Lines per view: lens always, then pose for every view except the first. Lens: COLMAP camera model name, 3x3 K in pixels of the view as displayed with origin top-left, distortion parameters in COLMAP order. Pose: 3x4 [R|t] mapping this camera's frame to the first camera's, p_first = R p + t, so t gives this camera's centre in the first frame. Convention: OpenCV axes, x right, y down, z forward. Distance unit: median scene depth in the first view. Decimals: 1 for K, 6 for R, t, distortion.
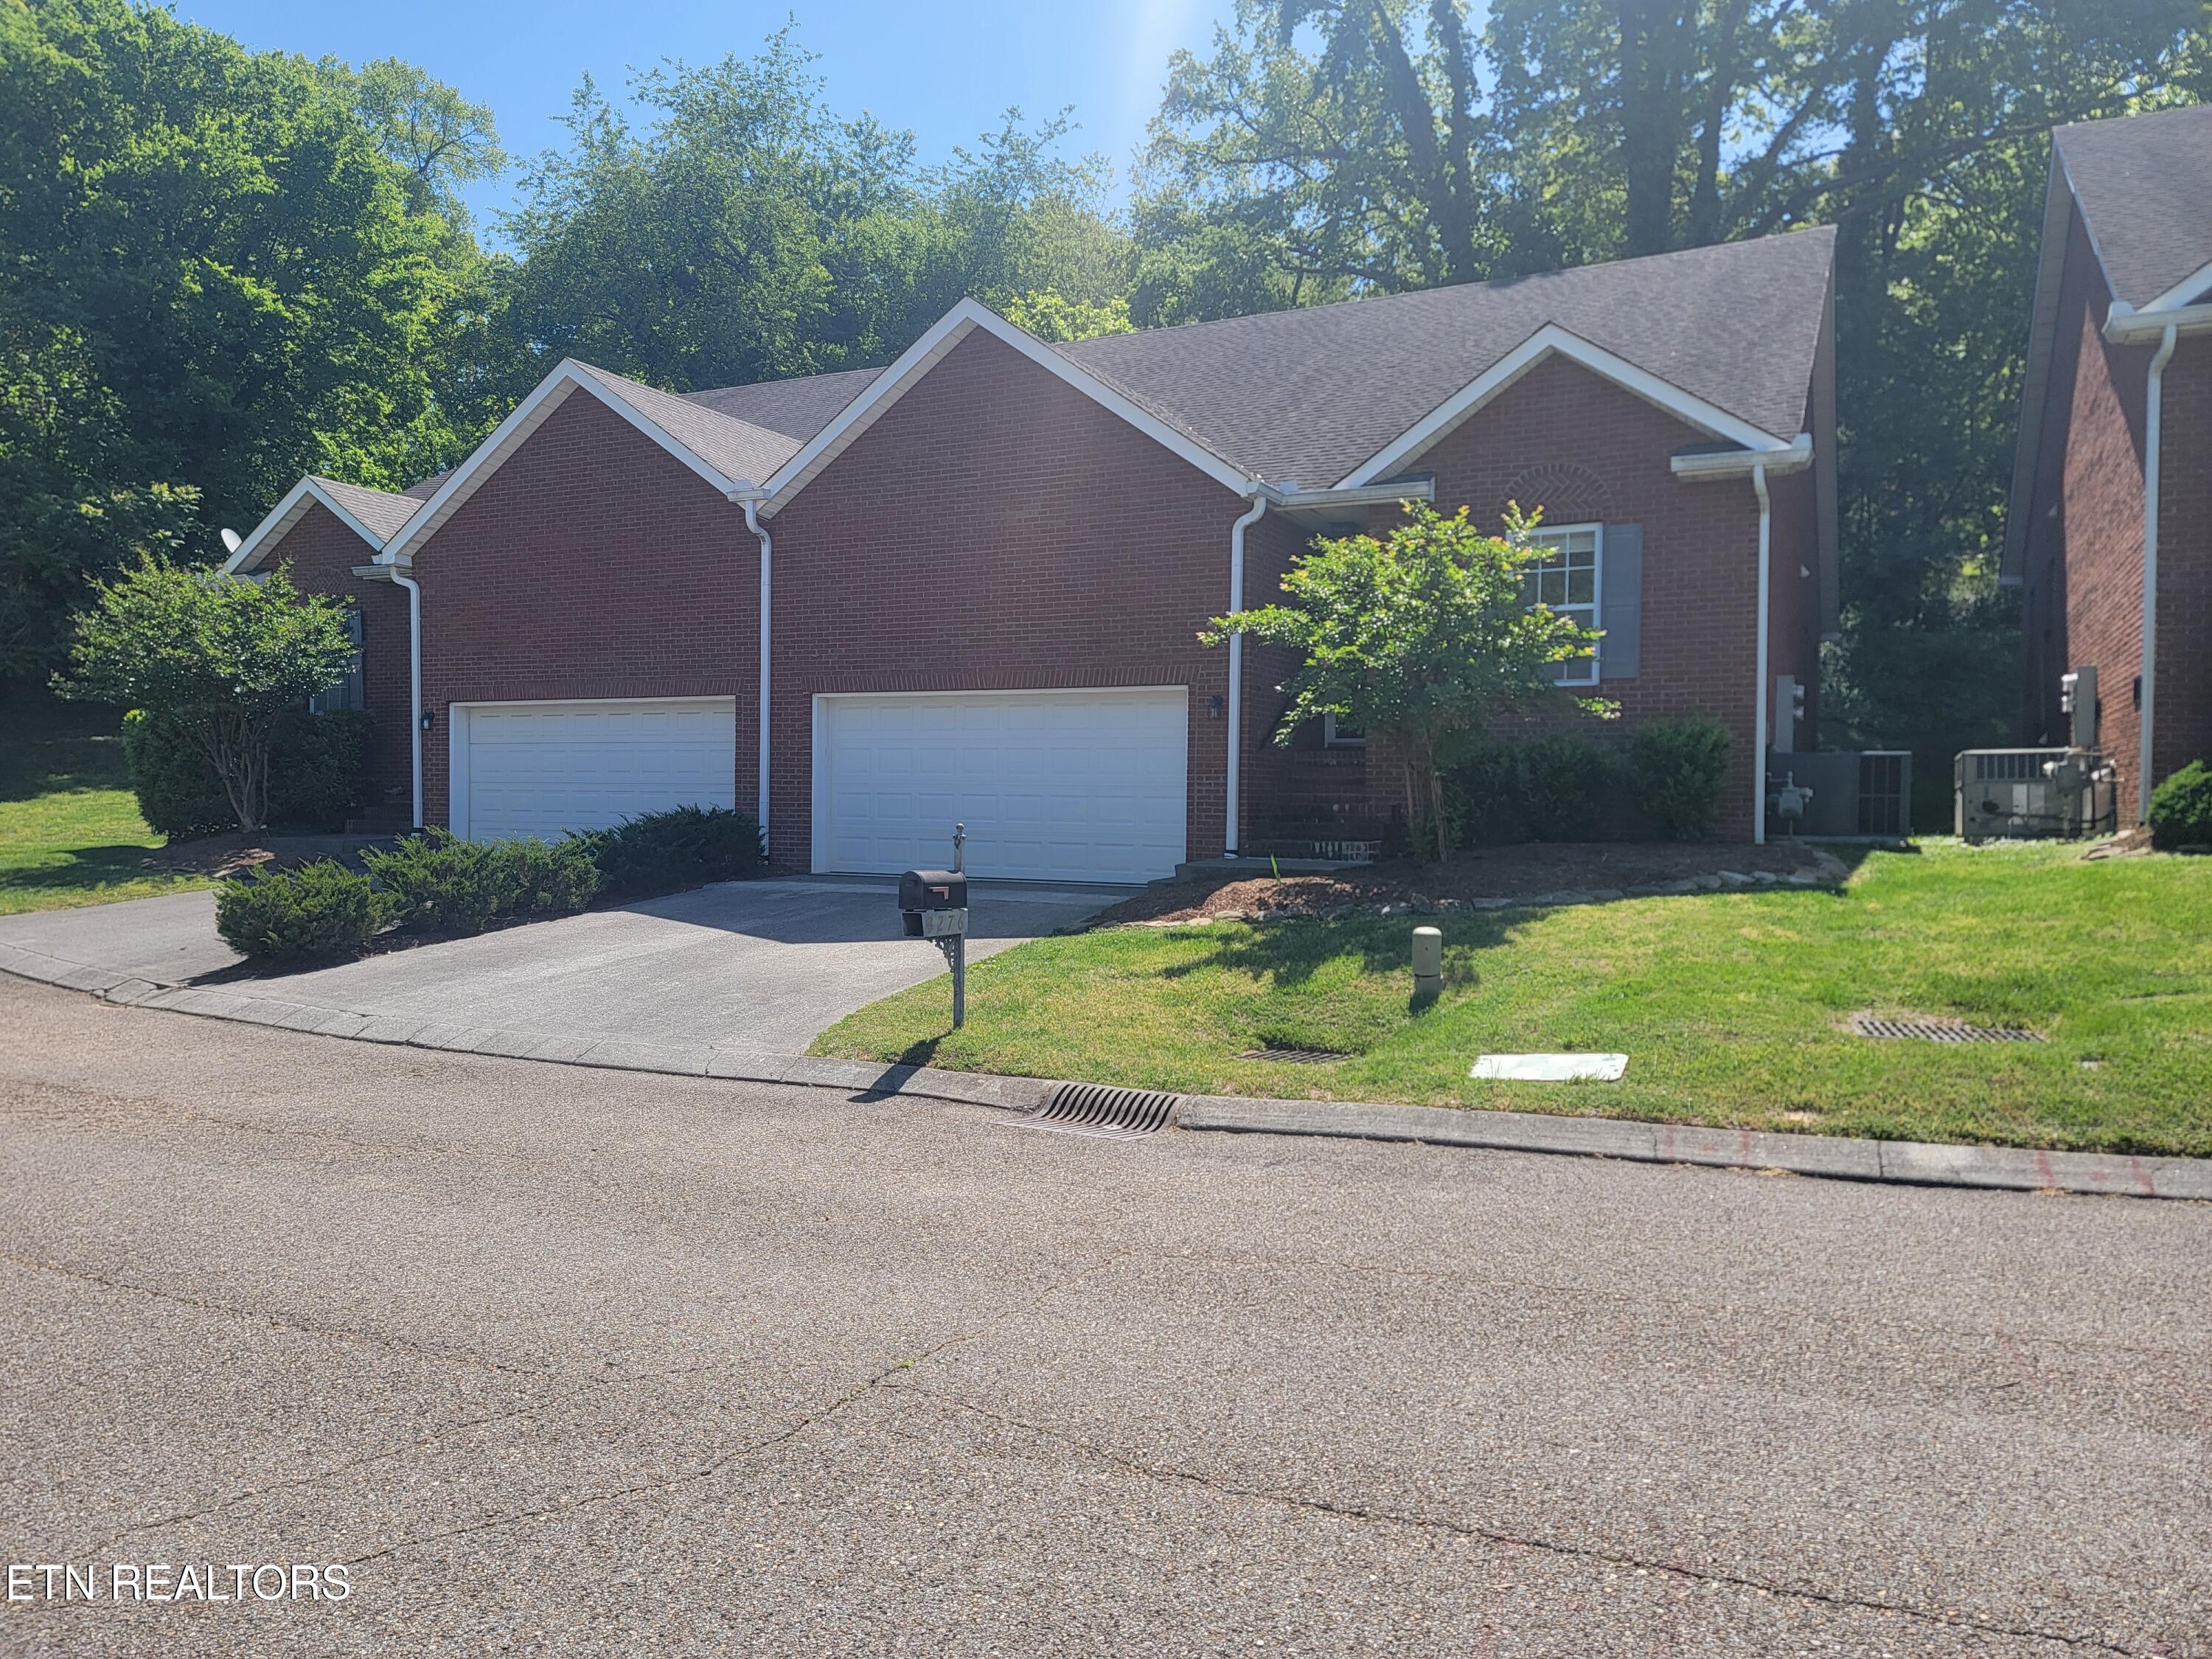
lens RADIAL K [[1571.4, 0, 1106.0], [0, 1571.4, 829.5], [0, 0, 1]] dist [0.097469, -0.087252]
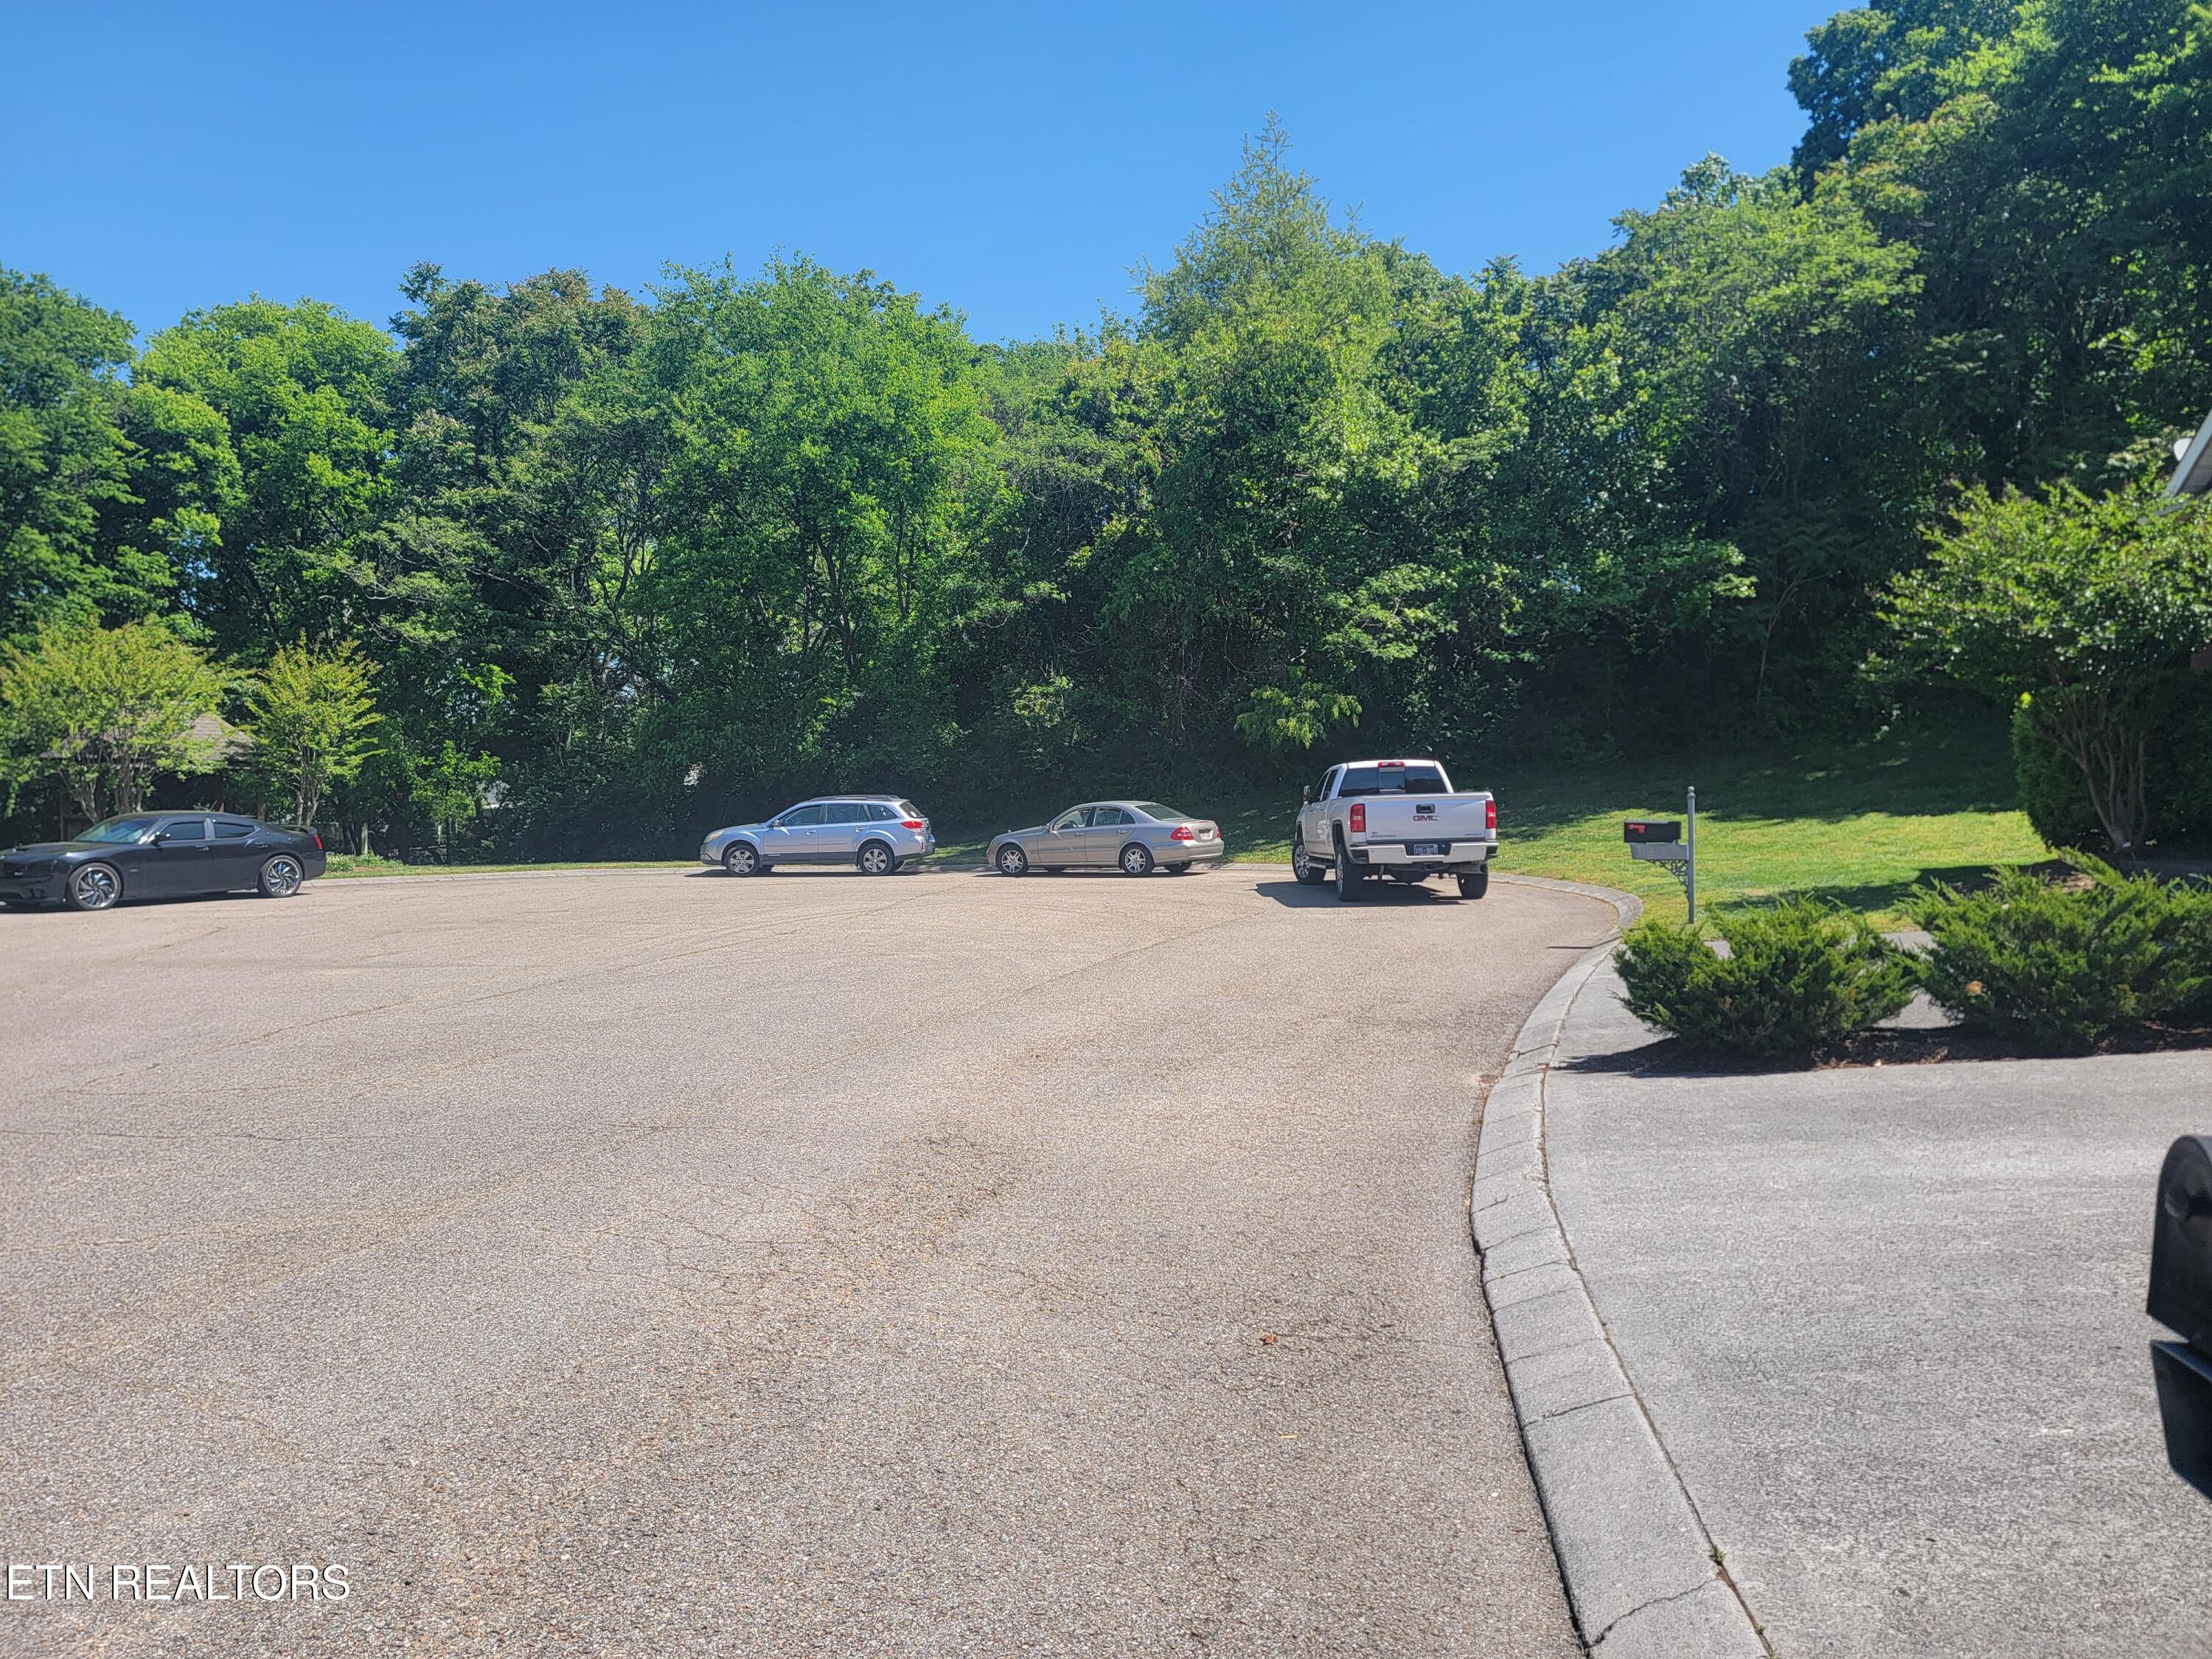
lens RADIAL K [[1571.4, 0, 1106.0], [0, 1571.4, 829.5], [0, 0, 1]] dist [0.097469, -0.087252]
pose [[0.259745, 0.008288, -0.965642, 0.040807], [-0.016149, 0.999861, 0.004238, -0.006140], [0.965542, 0.014493, 0.259843, 0.545072]]
